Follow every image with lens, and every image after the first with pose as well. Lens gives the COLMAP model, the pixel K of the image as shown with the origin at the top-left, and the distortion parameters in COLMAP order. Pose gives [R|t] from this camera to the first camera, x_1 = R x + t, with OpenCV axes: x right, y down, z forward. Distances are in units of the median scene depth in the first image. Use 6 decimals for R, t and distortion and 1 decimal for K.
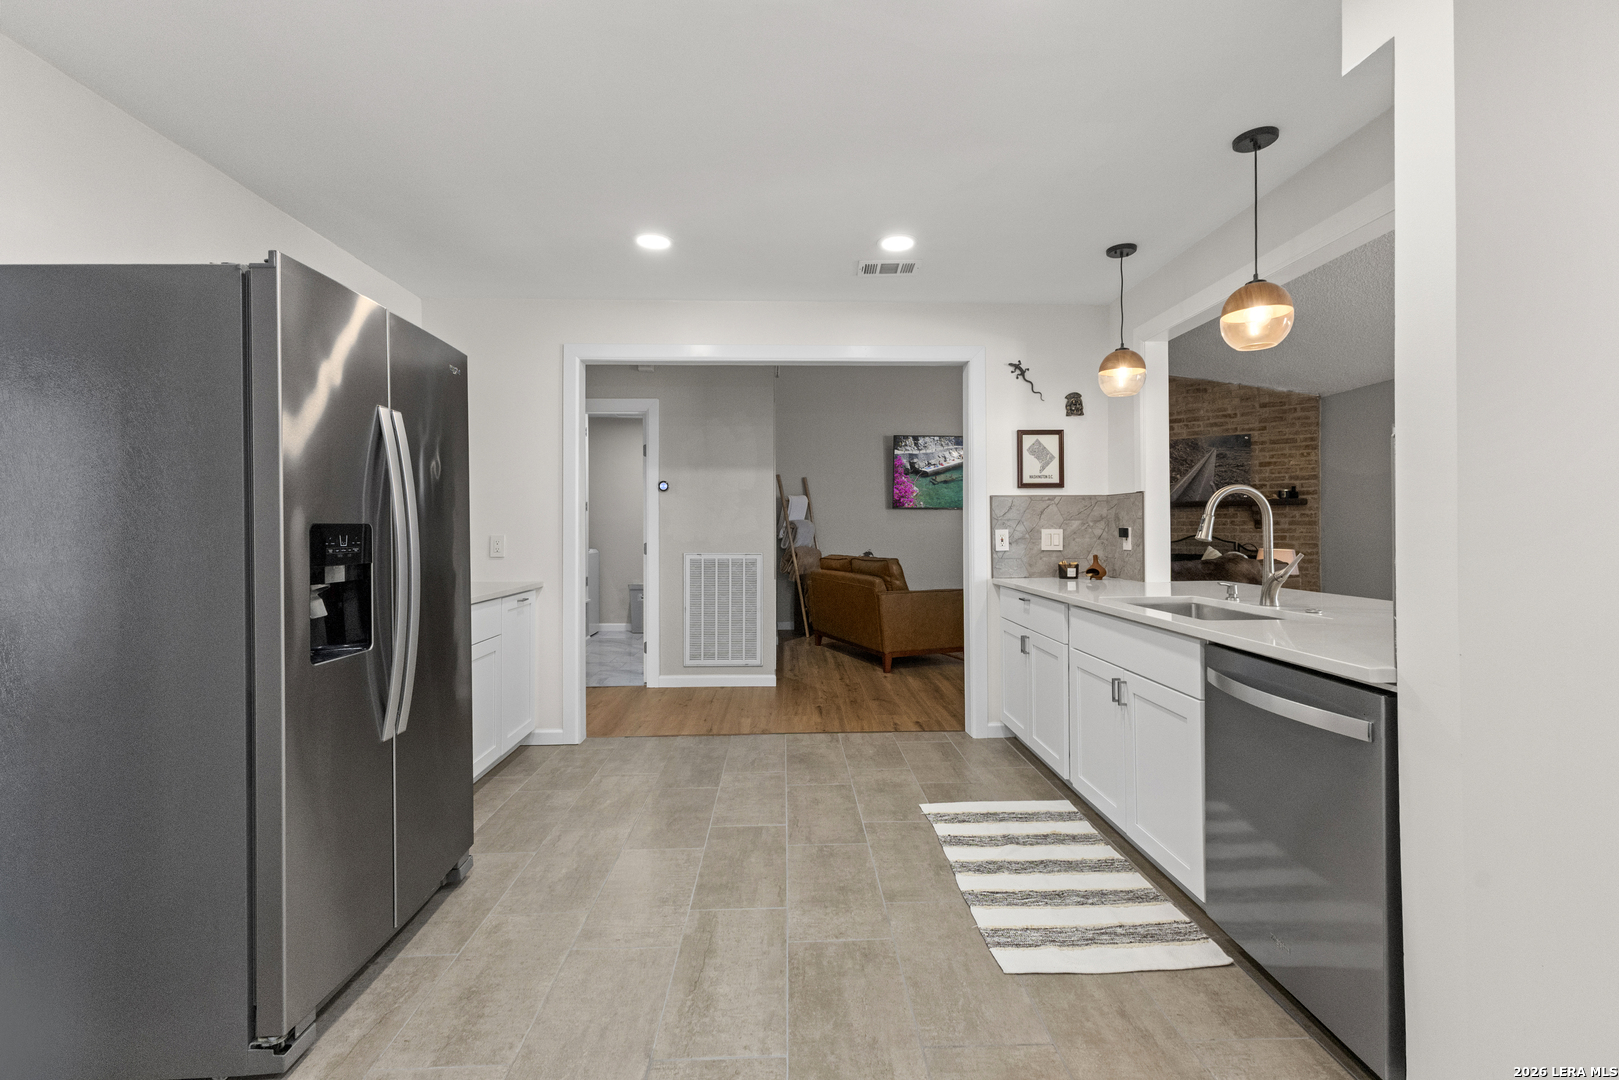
lens RADIAL K [[699.0, 0, 810.2], [0, 699.0, 520.4], [0, 0, 1]] dist [0.008870, -0.000473]
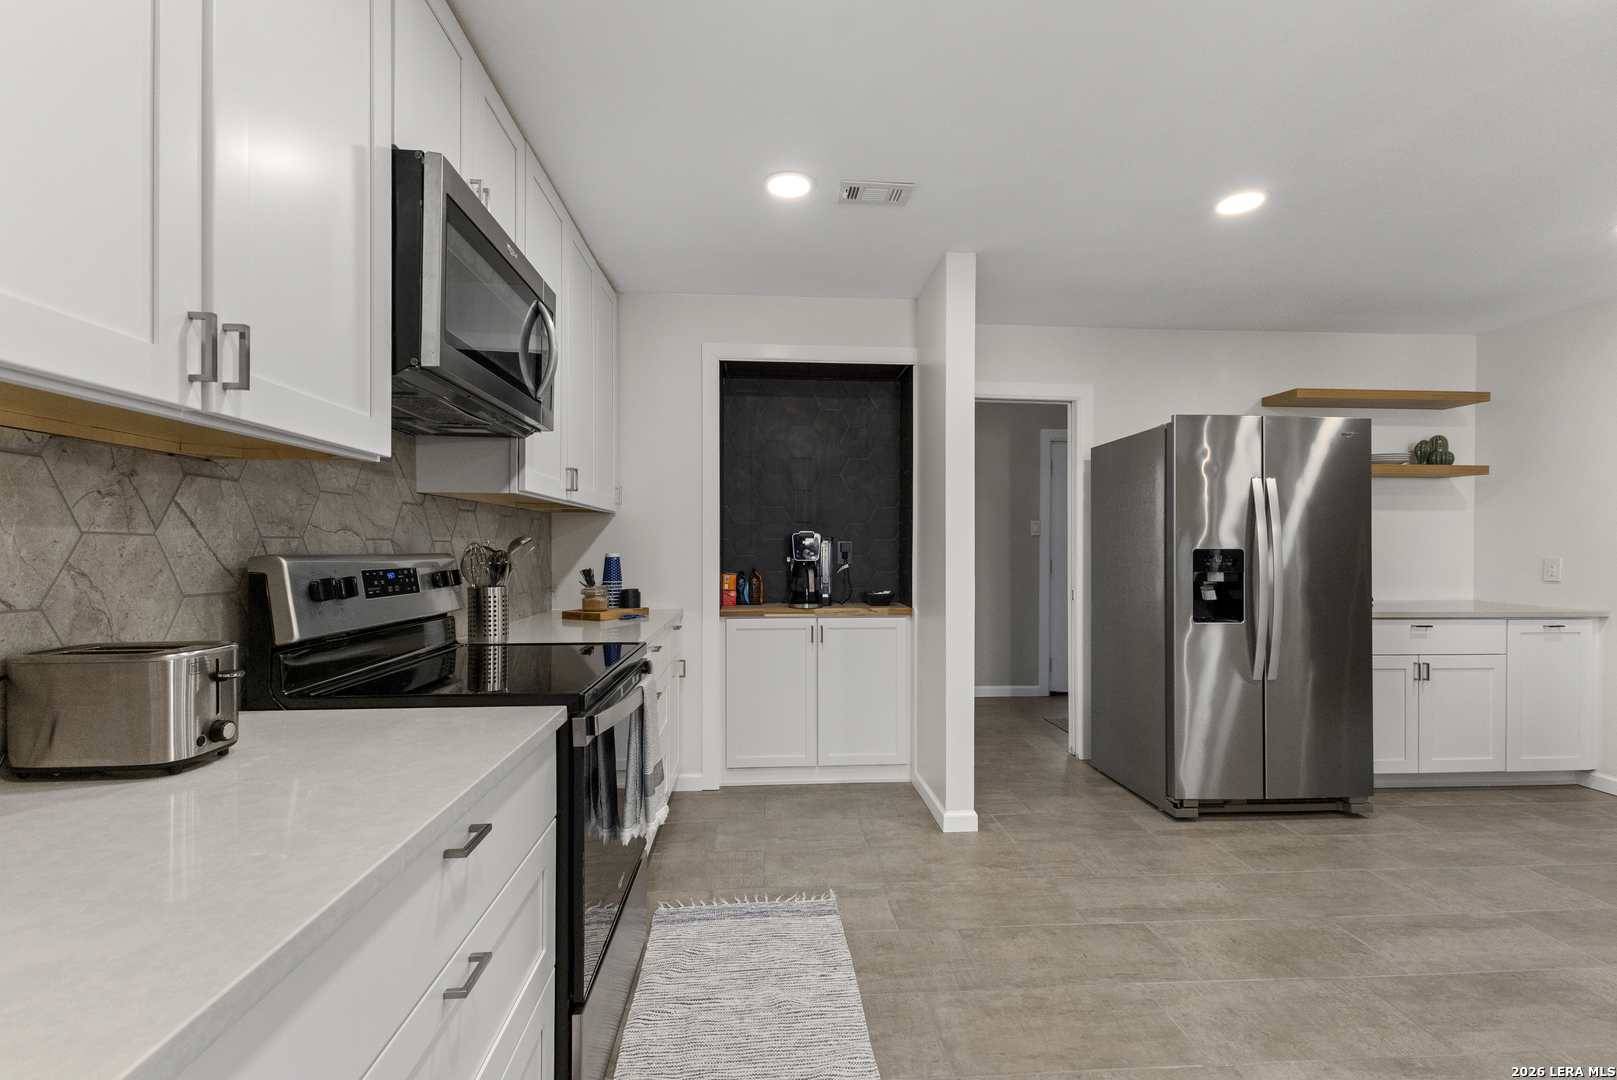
lens RADIAL K [[691.8, 0, 808.5], [0, 691.8, 540.0], [0, 0, 1]] dist [0.013005, -0.006914]
pose [[0.026170, -0.004884, -0.999646, 0.312607], [0.009409, 0.999945, -0.004639, -0.005920], [0.999613, -0.009284, 0.026215, -0.028419]]
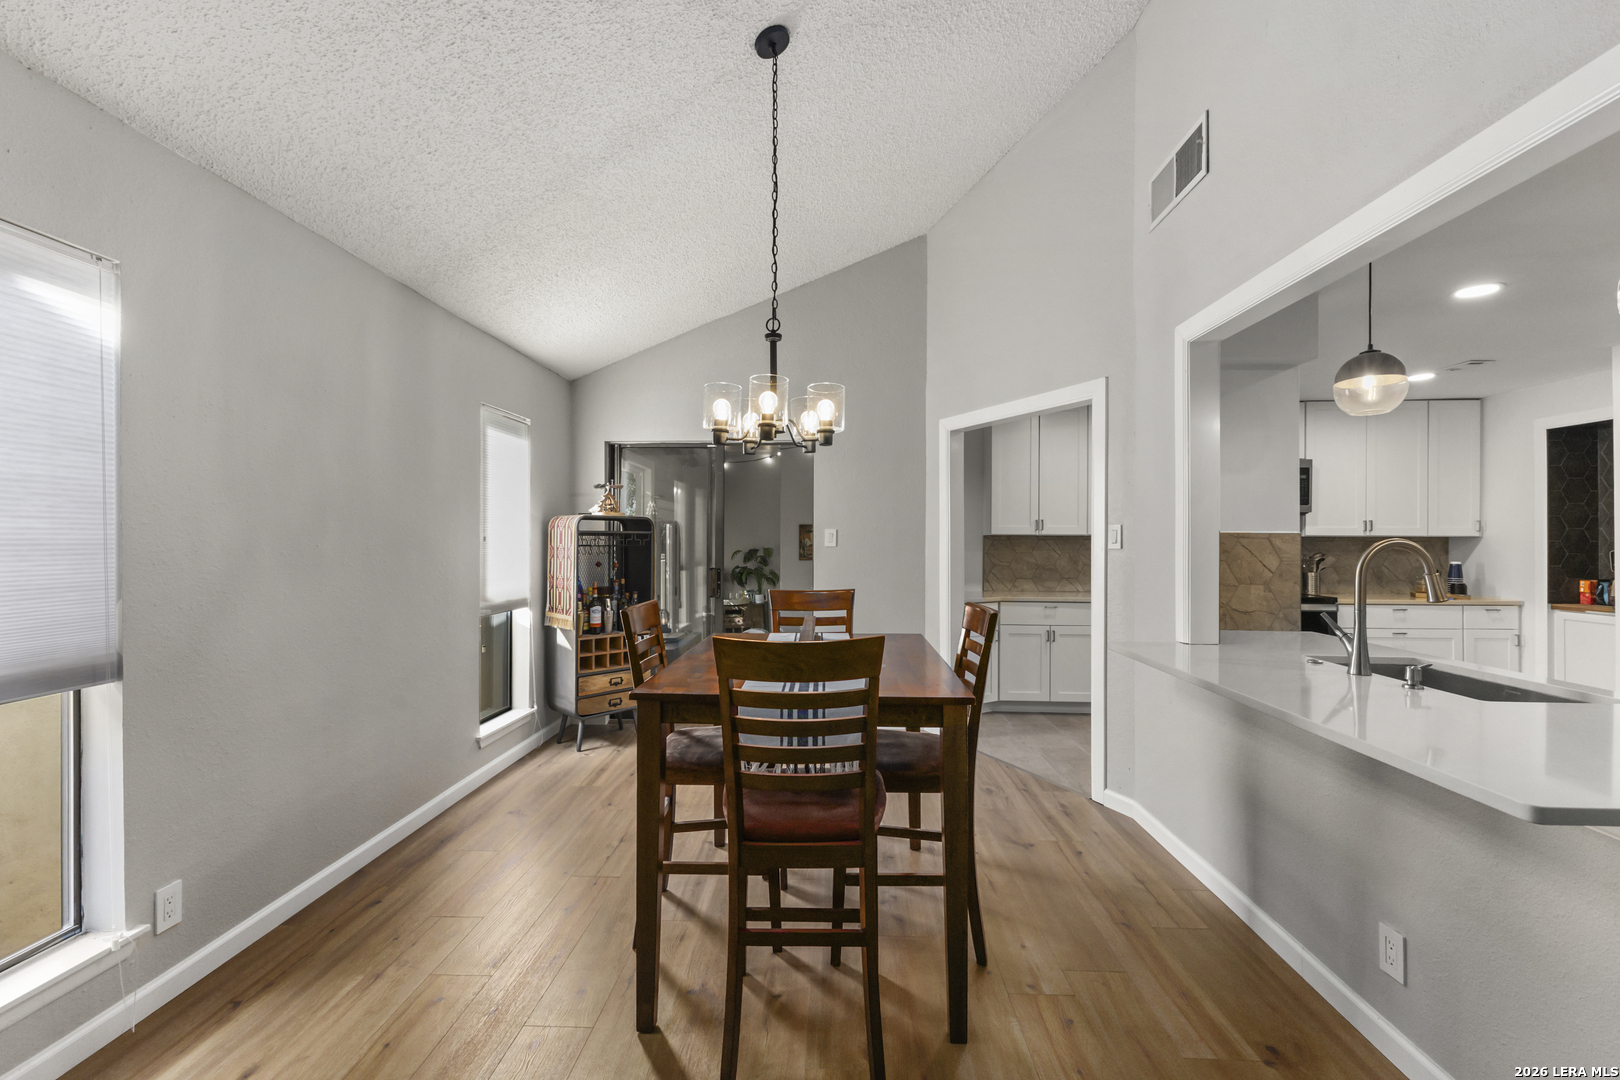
lens RADIAL K [[705.4, 0, 803.6], [0, 705.4, 539.7], [0, 0, 1]] dist [0.011540, -0.000072]
pose [[-0.996676, 0.001759, 0.081450, 0.536473], [0.000687, 0.999913, -0.013198, -0.016171], [-0.081466, -0.013098, -0.996590, 0.818647]]
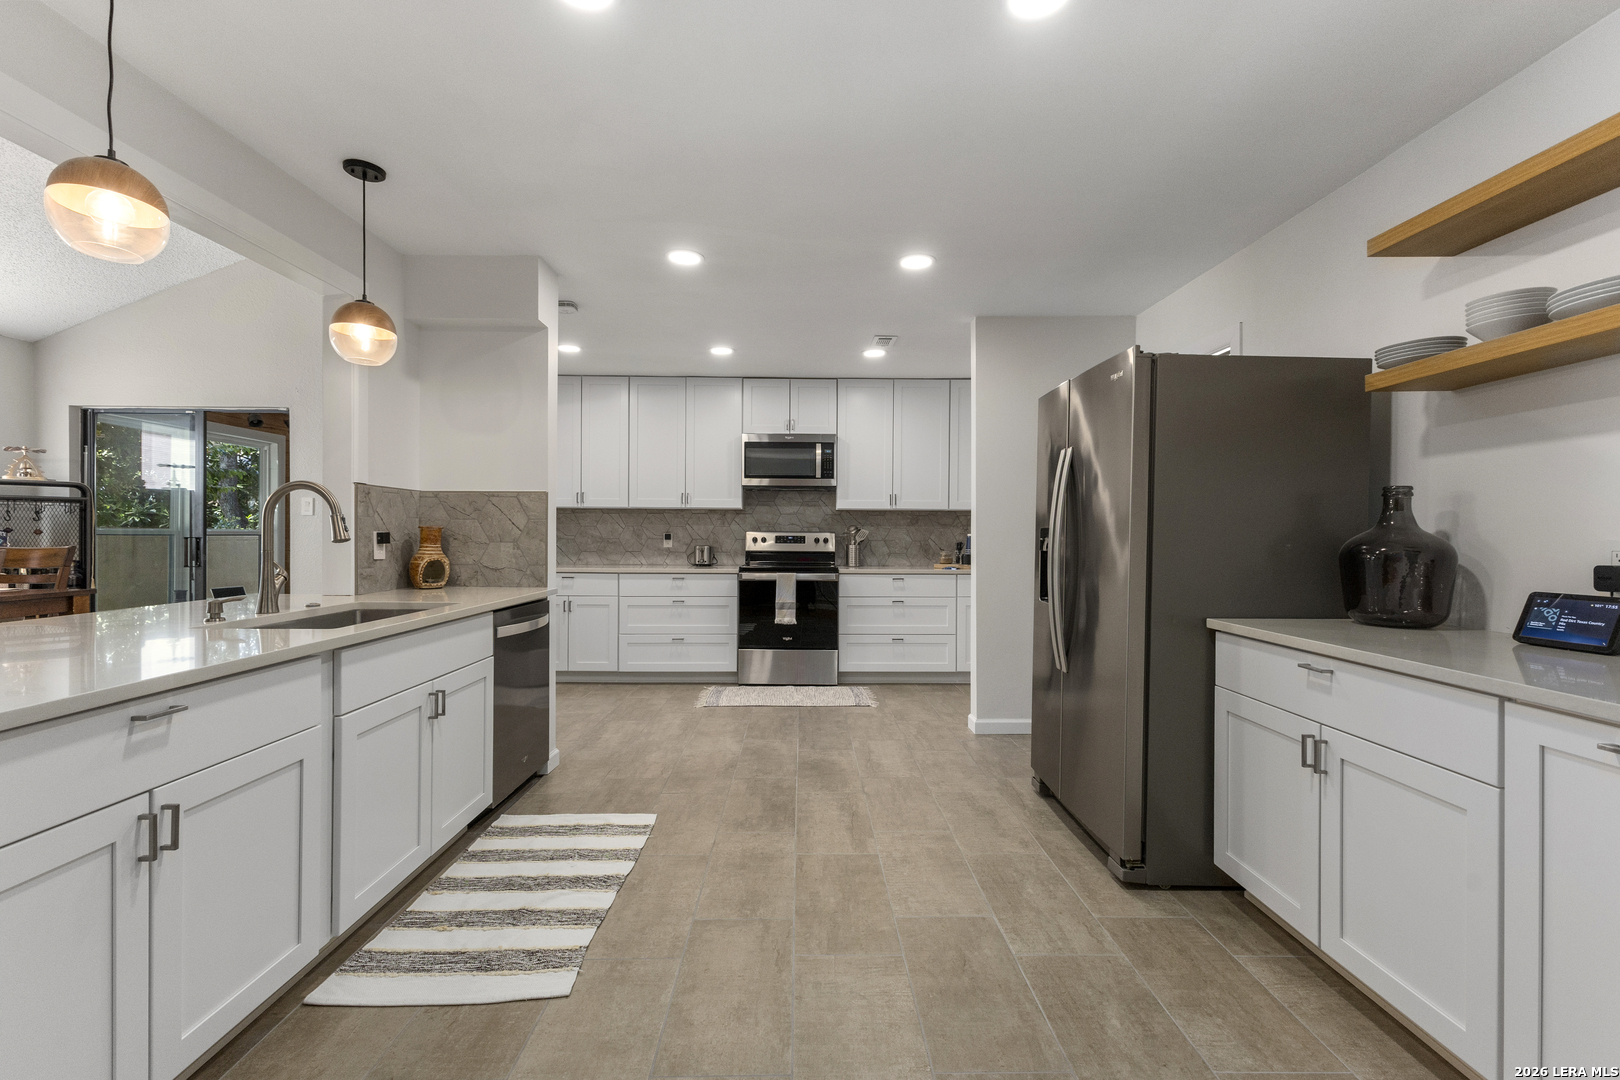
lens RADIAL K [[705.4, 0, 803.6], [0, 705.4, 539.7], [0, 0, 1]] dist [0.011540, -0.000072]
pose [[-0.999502, -0.000354, 0.031556, -0.030536], [-0.000470, 0.999993, -0.003661, 0.012107], [-0.031554, -0.003674, -0.999495, 0.794180]]
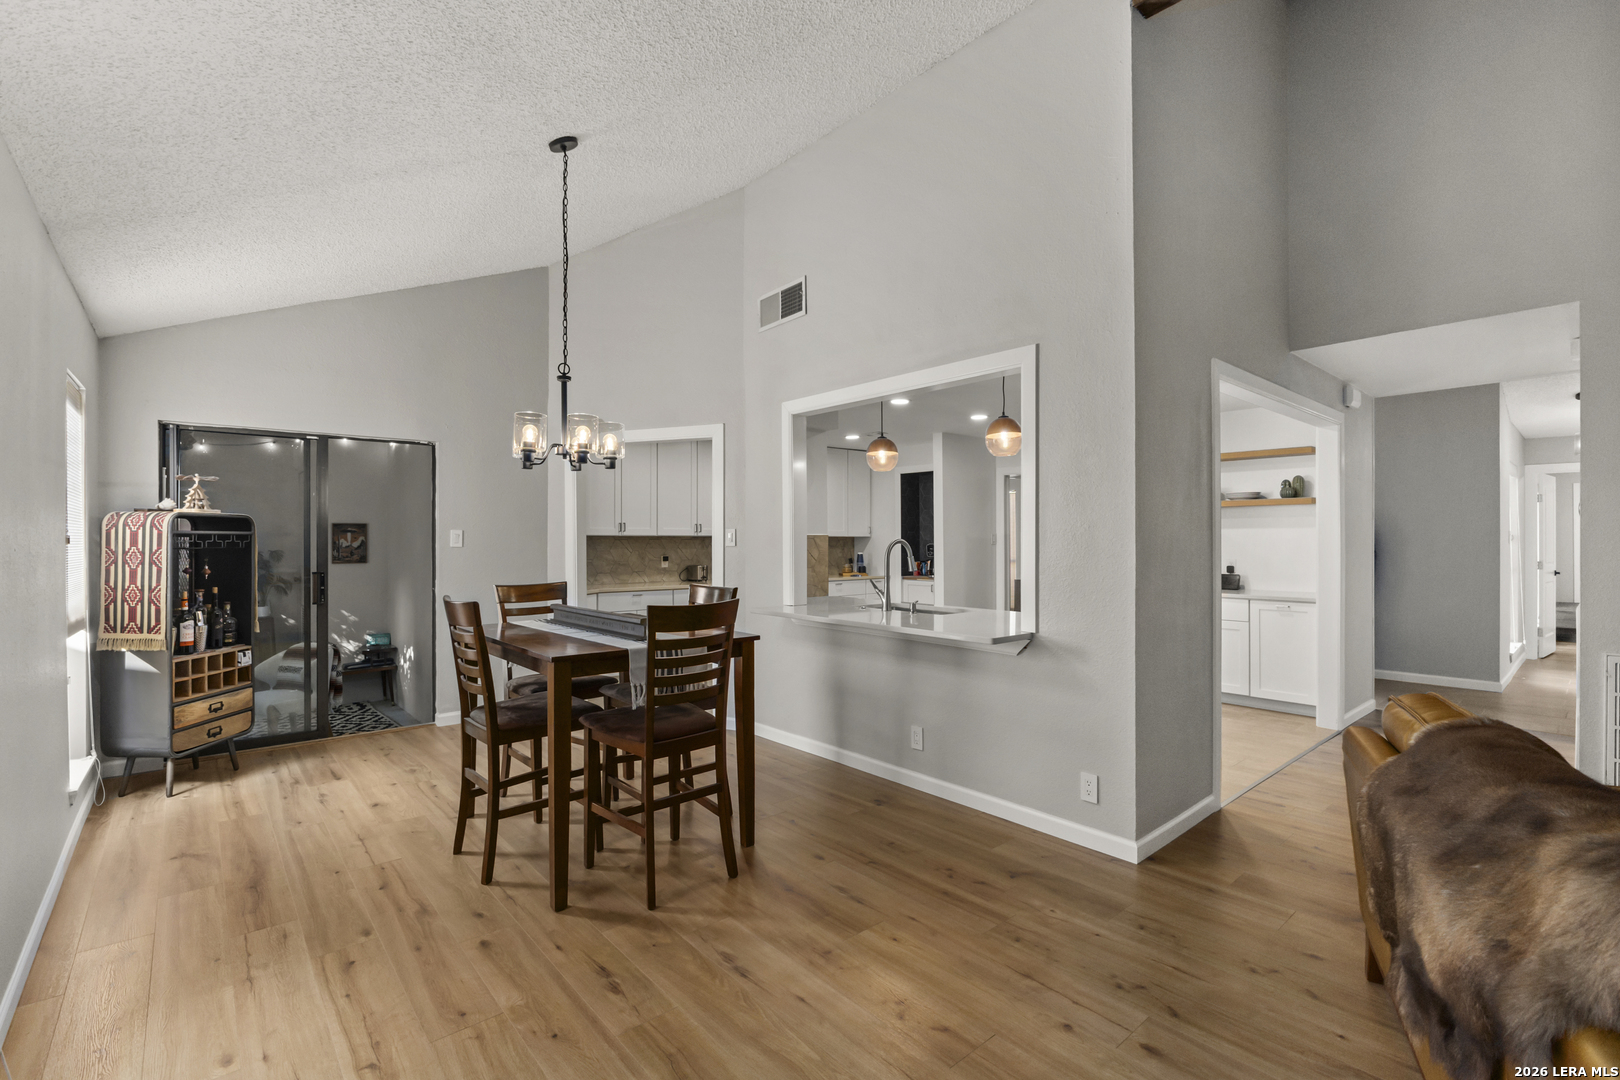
lens RADIAL K [[733.2, 0, 810.0], [0, 733.2, 540.0], [0, 0, 1]] dist [-0.003411, -0.000446]
pose [[-0.781252, 0.005776, -0.624189, 0.790879], [0.012882, 0.999893, -0.006870, -0.016018], [0.624083, -0.013408, -0.781243, 0.943594]]
